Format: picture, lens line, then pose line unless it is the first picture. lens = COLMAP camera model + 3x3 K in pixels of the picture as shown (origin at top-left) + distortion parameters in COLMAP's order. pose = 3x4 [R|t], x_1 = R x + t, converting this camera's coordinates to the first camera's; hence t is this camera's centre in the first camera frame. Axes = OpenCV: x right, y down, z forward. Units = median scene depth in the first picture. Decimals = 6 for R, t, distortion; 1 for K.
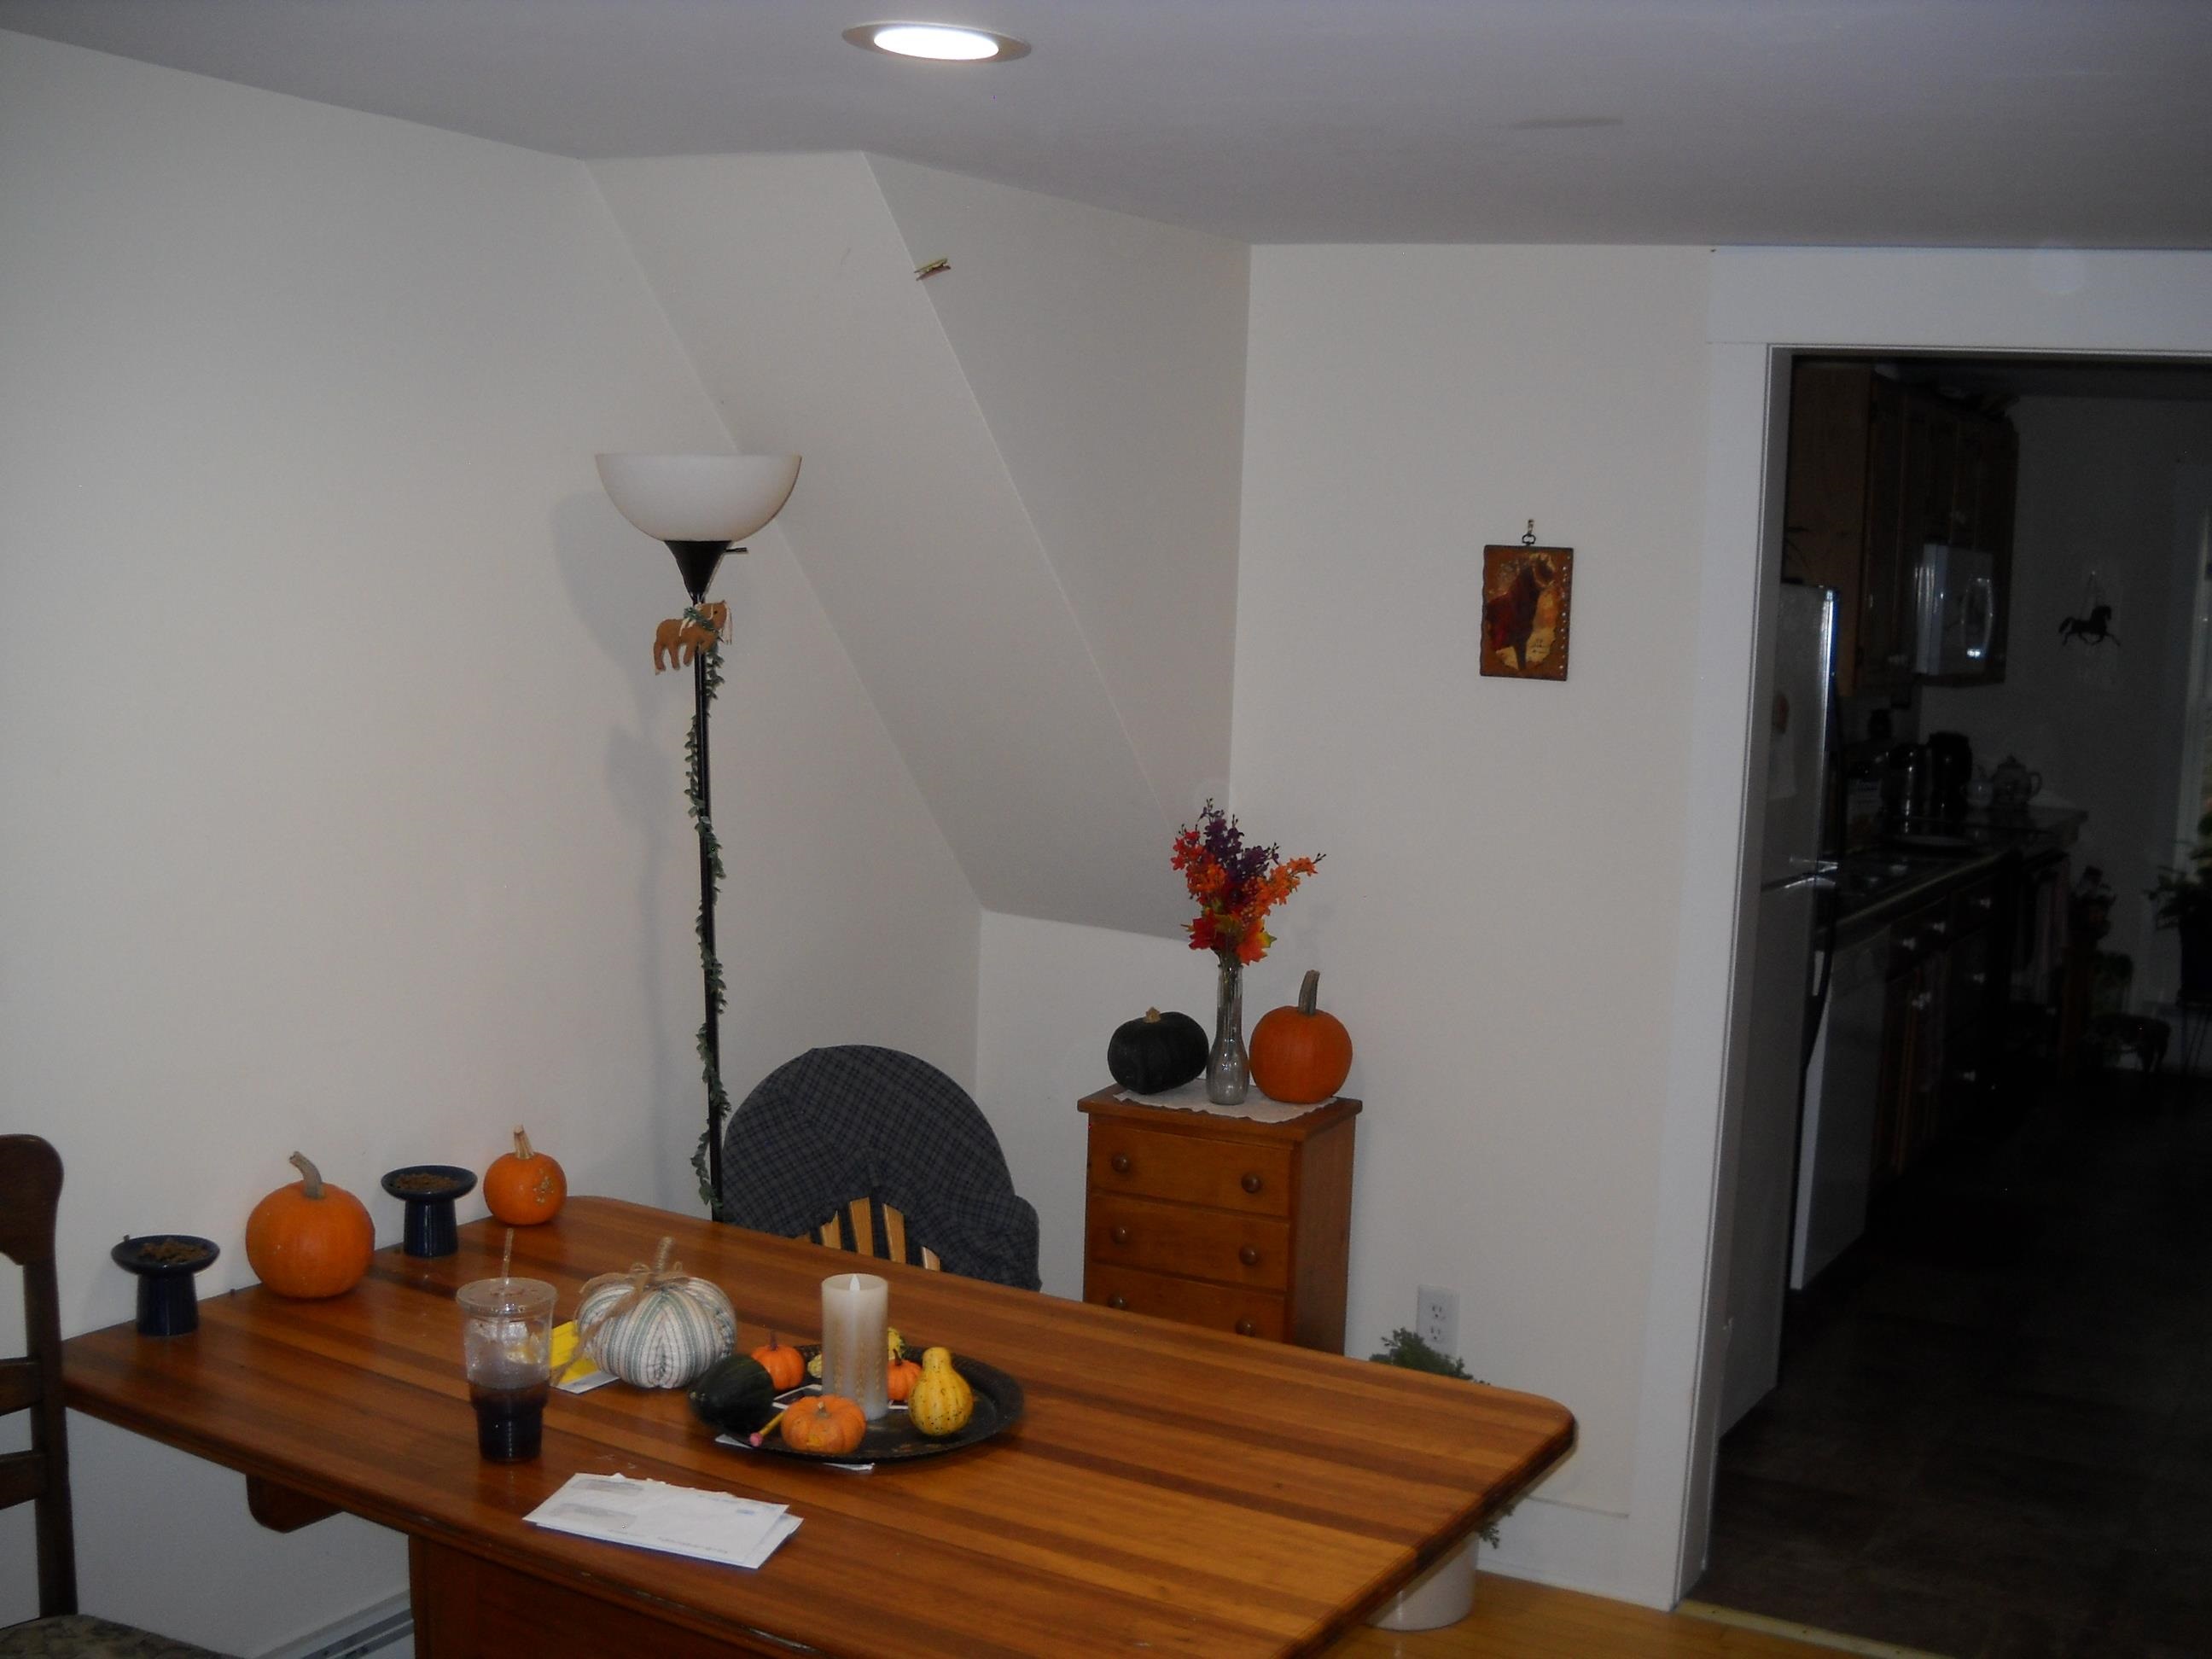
lens RADIAL K [[2566.4, 0, 1106.0], [0, 2566.4, 829.5], [0, 0, 1]] dist [-0.250092, 0.226760]
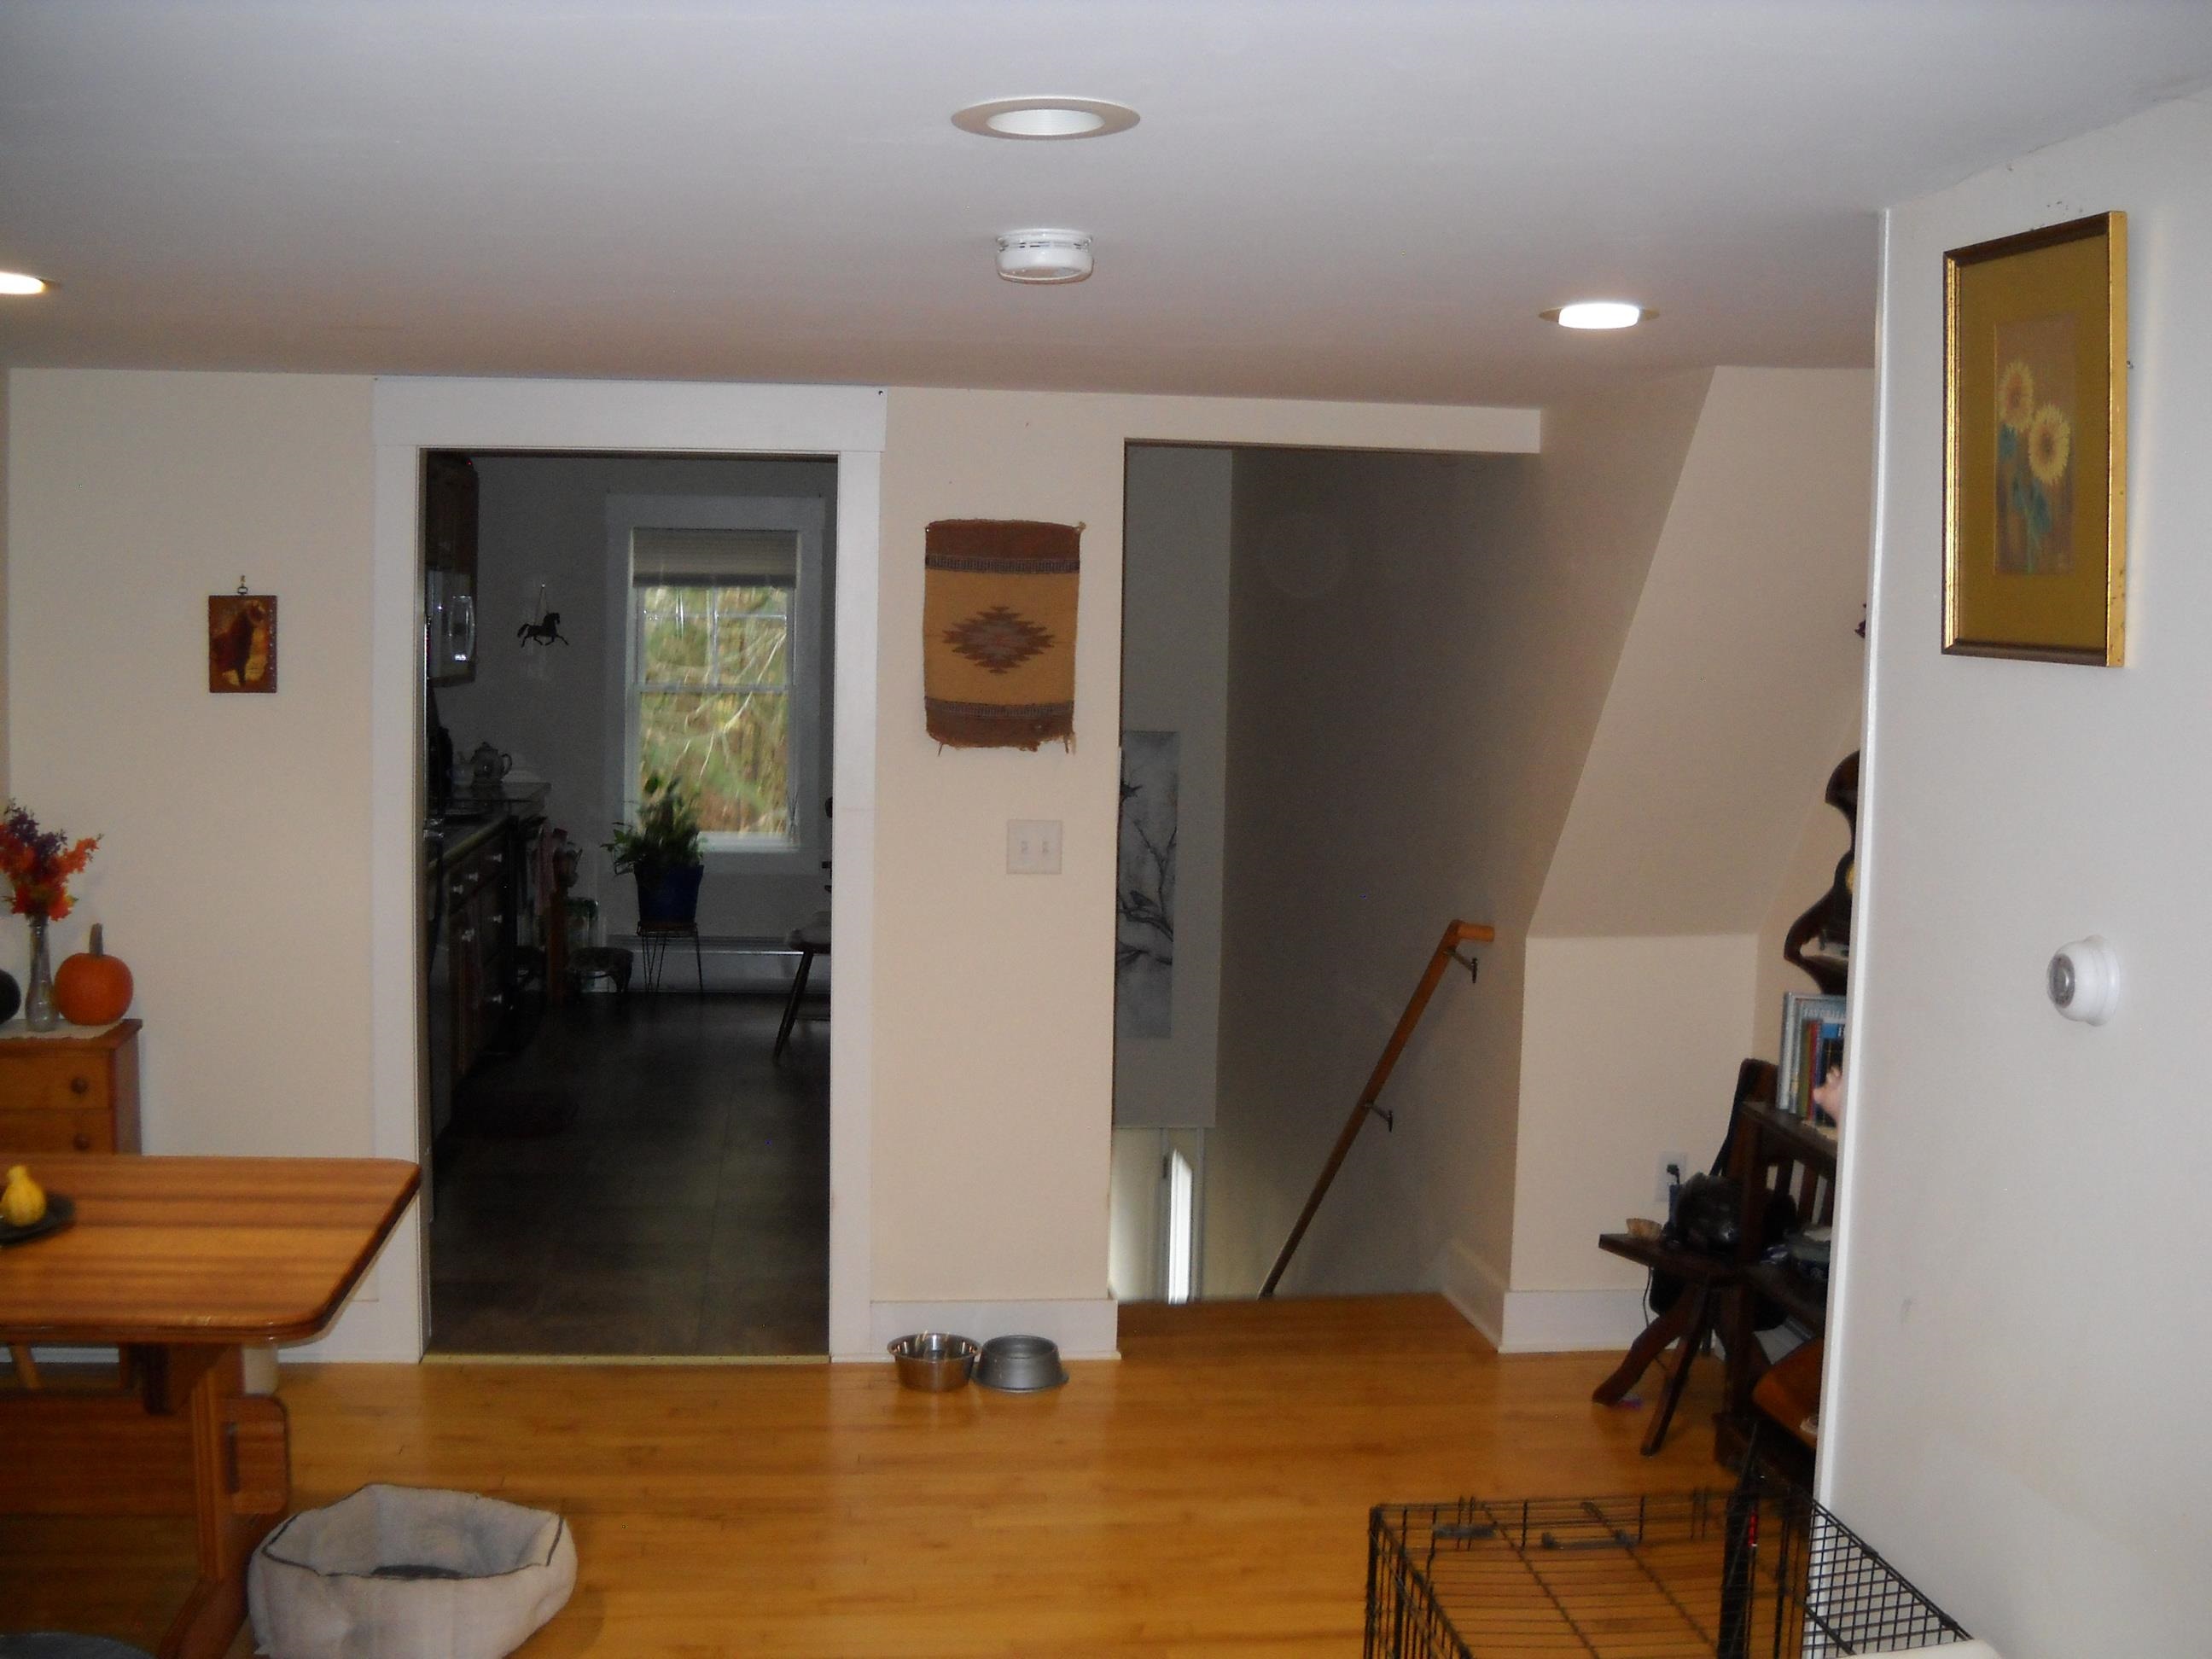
lens RADIAL K [[2566.4, 0, 1106.0], [0, 2566.4, 829.5], [0, 0, 1]] dist [-0.250092, 0.226760]
pose [[0.804225, -0.074844, 0.589593, -0.143635], [0.076697, 0.996813, 0.021921, 0.010832], [-0.589355, 0.027591, 0.807403, -0.192165]]
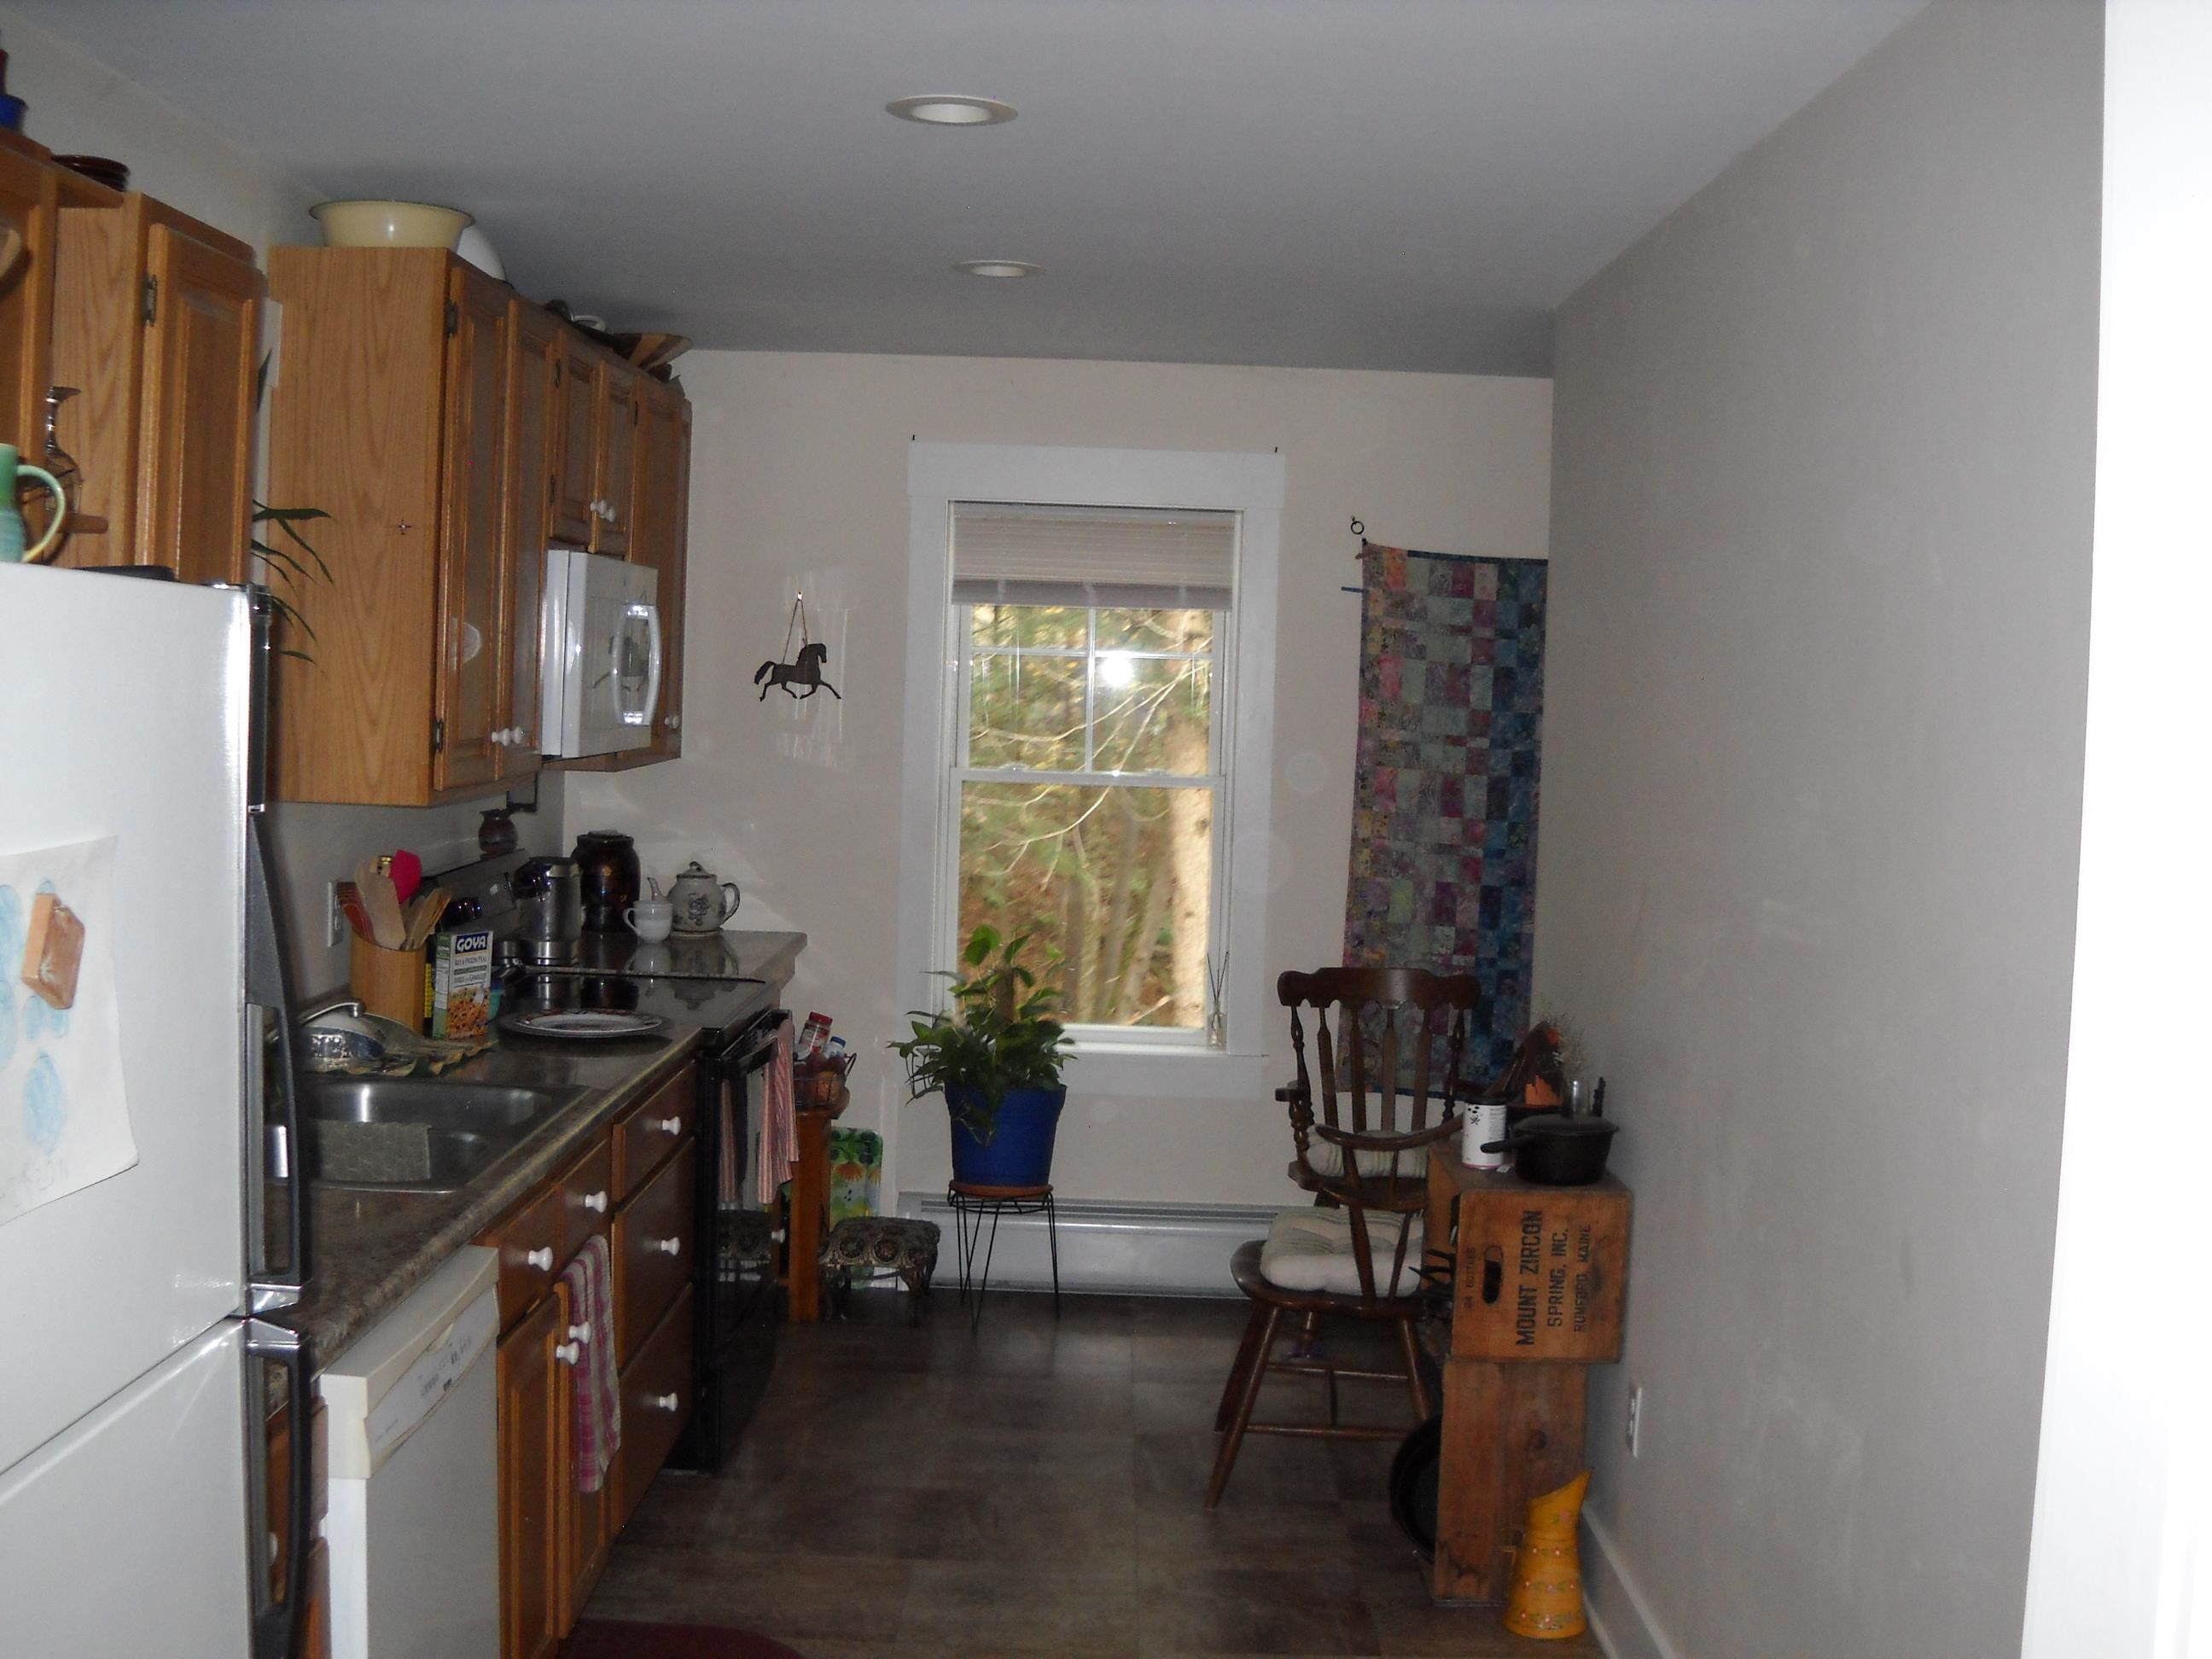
lens RADIAL K [[2566.4, 0, 1106.0], [0, 2566.4, 829.5], [0, 0, 1]] dist [-0.250092, 0.226760]
pose [[0.871074, -0.045273, 0.489061, 0.141360], [0.057108, 0.998325, -0.009299, -0.031385], [-0.487821, 0.036029, 0.872200, 0.394659]]
